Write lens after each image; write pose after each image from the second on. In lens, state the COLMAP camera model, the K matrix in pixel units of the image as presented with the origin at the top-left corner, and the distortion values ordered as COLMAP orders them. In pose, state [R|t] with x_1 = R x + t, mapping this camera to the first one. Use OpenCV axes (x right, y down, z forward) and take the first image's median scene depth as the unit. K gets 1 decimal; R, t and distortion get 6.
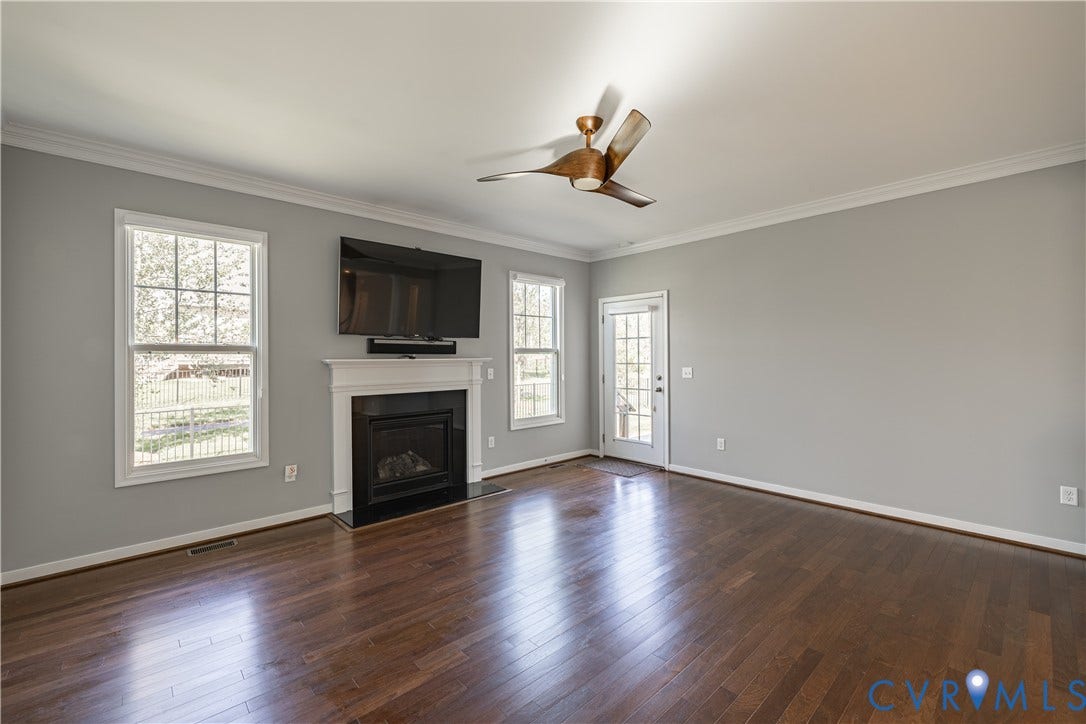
lens RADIAL K [[452.7, 0, 542.9], [0, 452.7, 359.9], [0, 0, 1]] dist [-0.001503, 0.000728]
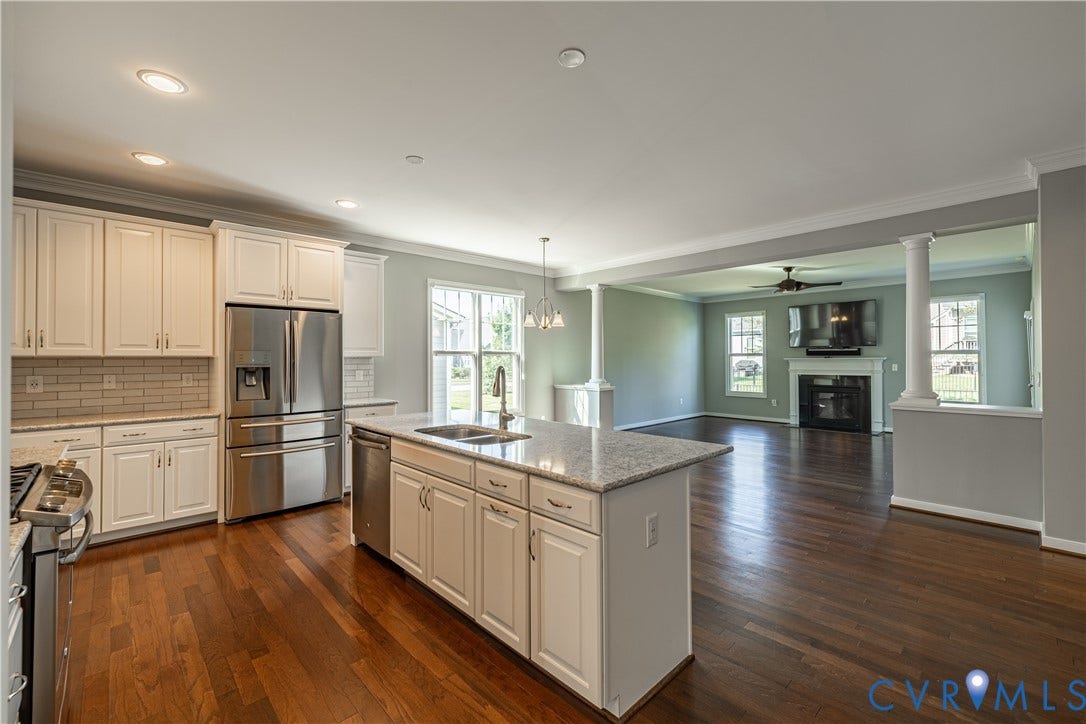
lens RADIAL K [[452.7, 0, 544.9], [0, 452.7, 354.5], [0, 0, 1]] dist [-0.001503, 0.000728]
pose [[0.013199, -0.005626, -0.999897, 1.498296], [-0.000176, 0.999984, -0.005629, -0.005299], [0.999913, 0.000250, 0.013198, -0.248406]]
